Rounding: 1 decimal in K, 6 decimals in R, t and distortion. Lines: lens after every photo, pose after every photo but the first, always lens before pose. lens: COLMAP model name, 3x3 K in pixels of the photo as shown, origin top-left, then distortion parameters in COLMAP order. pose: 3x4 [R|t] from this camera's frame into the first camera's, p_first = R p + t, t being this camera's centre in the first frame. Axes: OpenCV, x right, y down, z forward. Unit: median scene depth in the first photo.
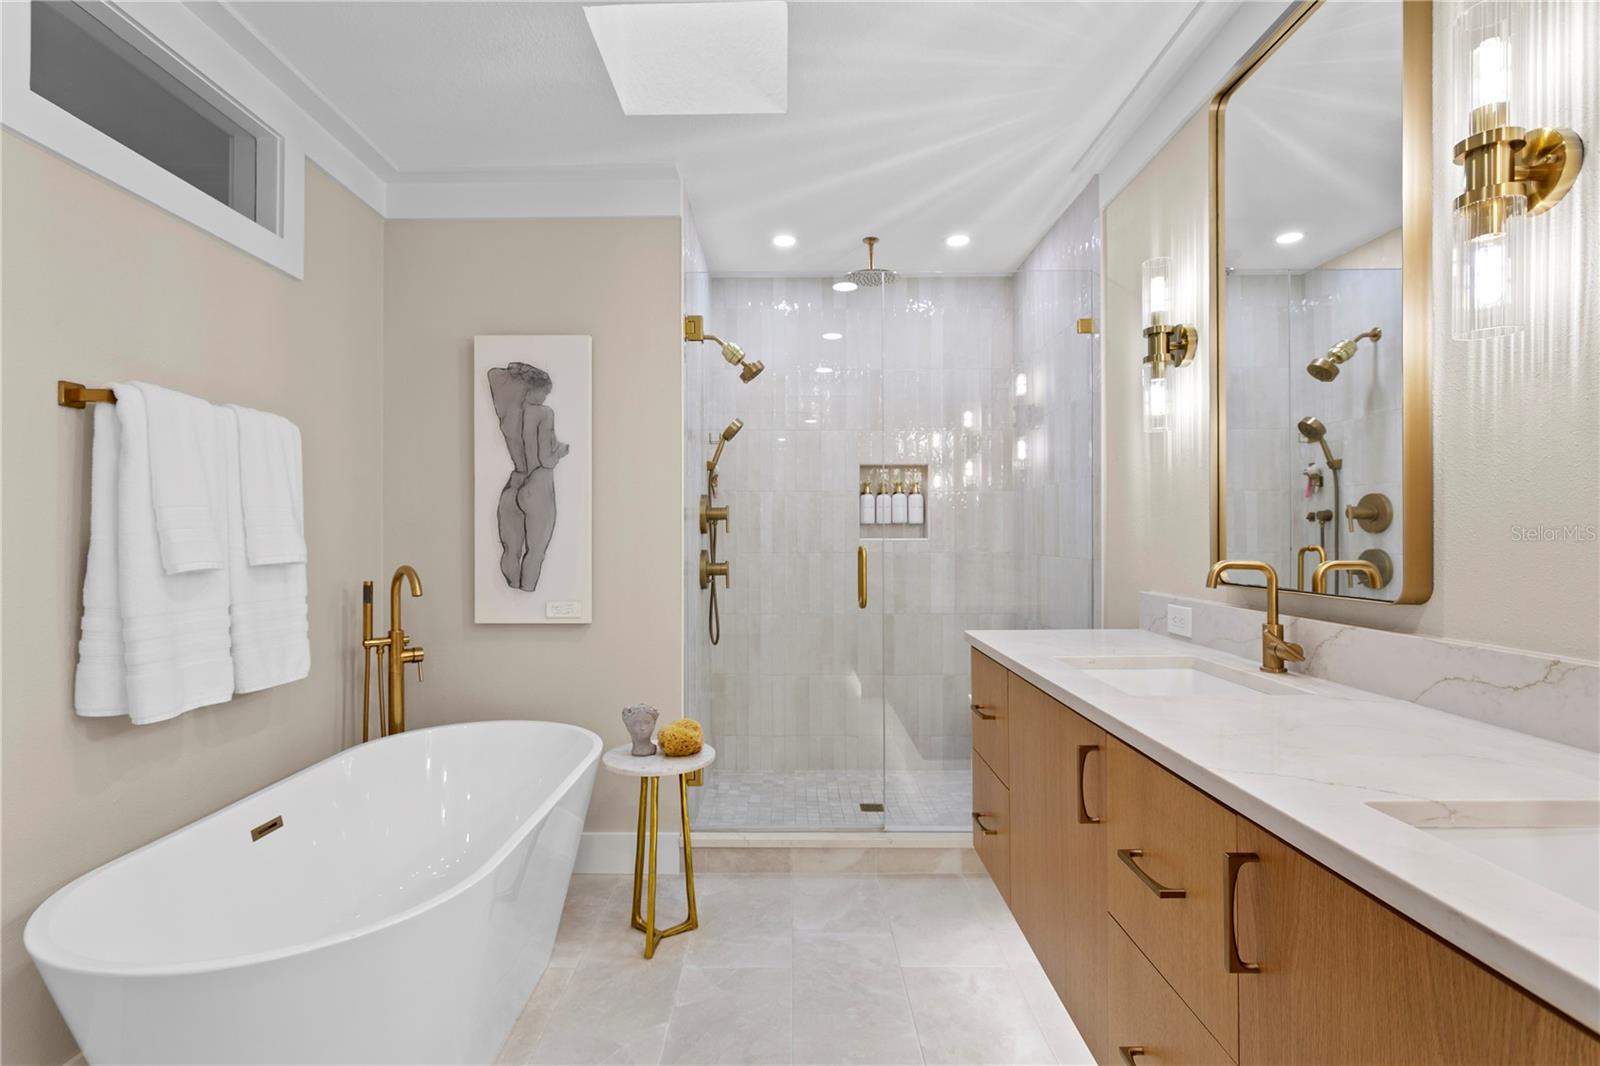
lens RADIAL K [[764.1, 0, 793.4], [0, 764.1, 535.1], [0, 0, 1]] dist [0.003050, -0.000062]
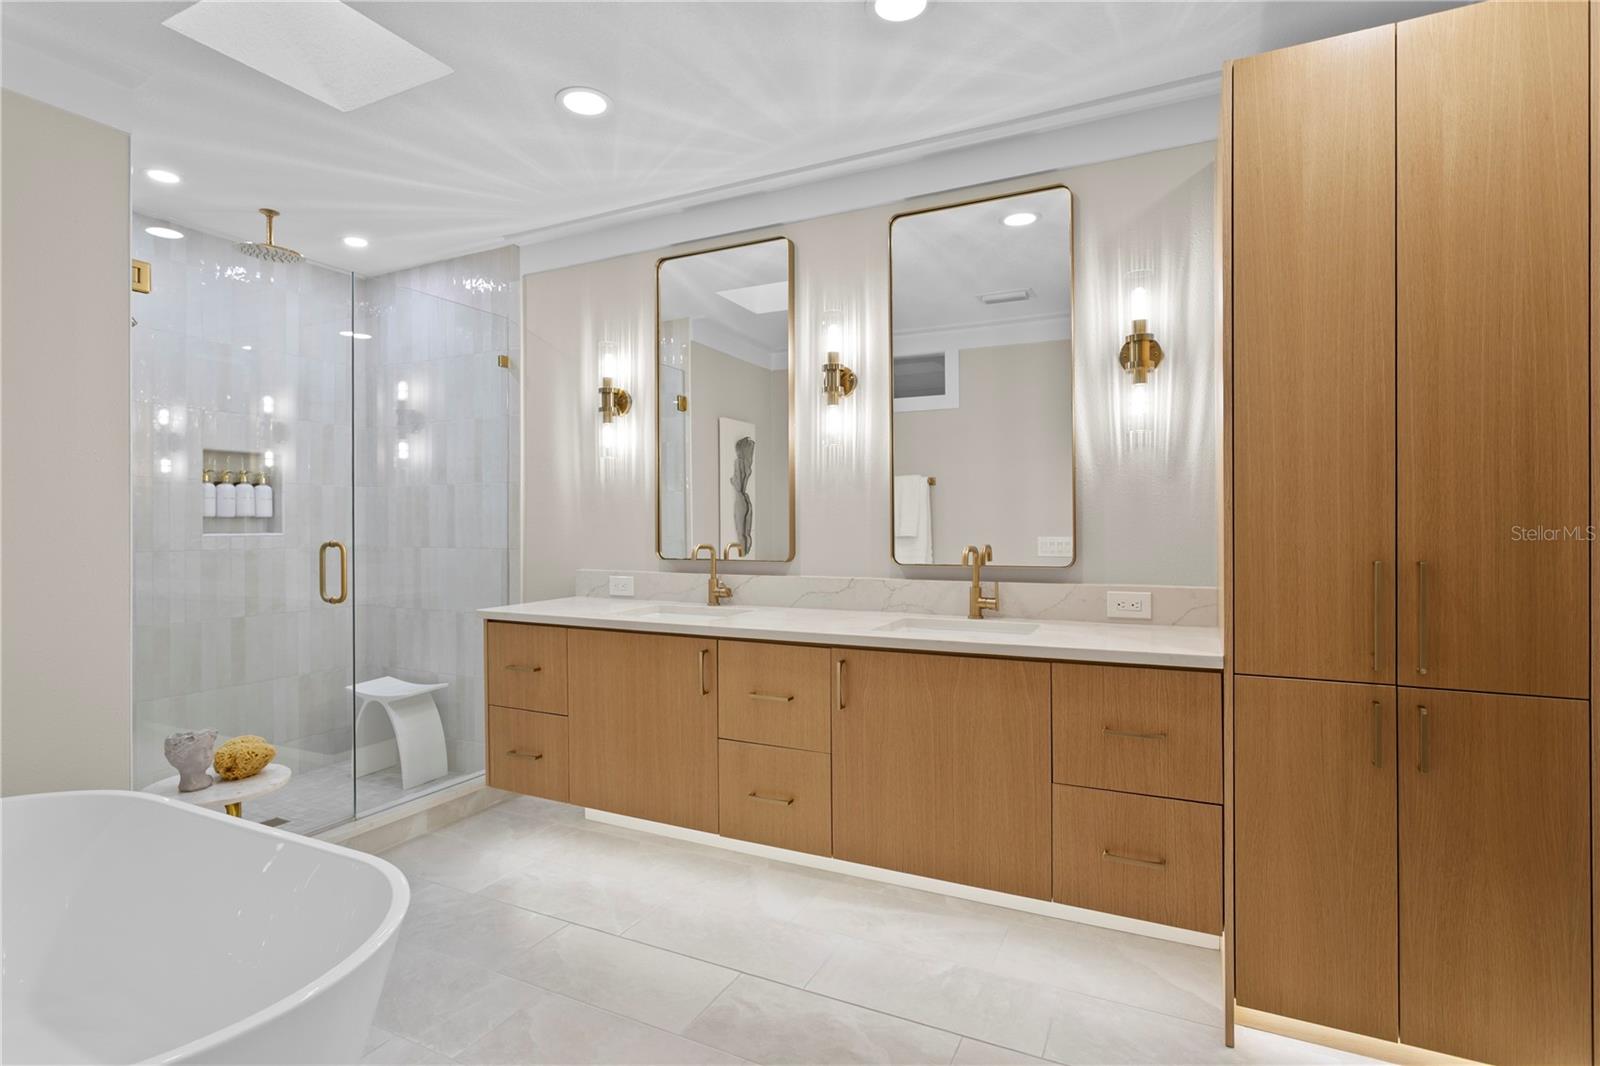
lens RADIAL K [[778.7, 0, 801.2], [0, 778.7, 530.7], [0, 0, 1]] dist [-0.003664, -0.000334]
pose [[0.429081, -0.004581, 0.903255, -0.641600], [0.001268, 0.999989, 0.004469, -0.003546], [-0.903265, -0.000772, 0.429082, 0.018425]]
